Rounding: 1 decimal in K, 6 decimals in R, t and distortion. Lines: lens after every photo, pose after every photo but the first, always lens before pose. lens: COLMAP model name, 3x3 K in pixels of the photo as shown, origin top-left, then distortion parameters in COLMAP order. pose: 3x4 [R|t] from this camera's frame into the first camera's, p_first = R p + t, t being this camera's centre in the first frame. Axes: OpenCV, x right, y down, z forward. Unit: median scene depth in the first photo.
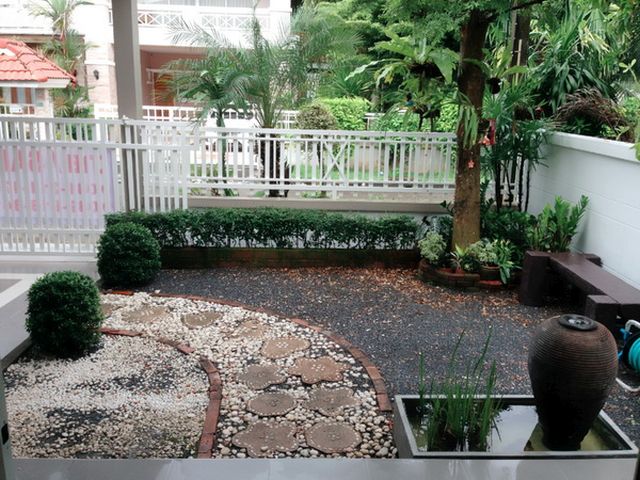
lens RADIAL K [[595.5, 0, 318.8], [0, 595.5, 240.5], [0, 0, 1]] dist [0.068530, 0.000000]
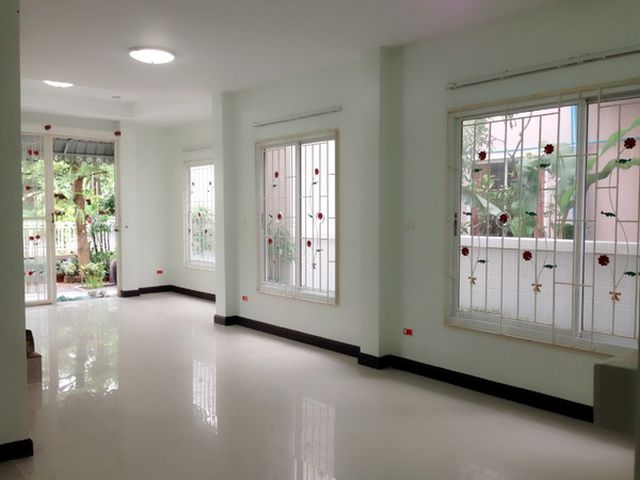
lens RADIAL K [[595.5, 0, 320.9], [0, 595.5, 242.9], [0, 0, 1]] dist [0.068530, 0.000000]
pose [[0.789175, -0.052708, 0.611902, -0.492855], [0.173640, 0.974811, -0.139976, 0.431573], [-0.589111, 0.216716, 0.778449, -1.499781]]
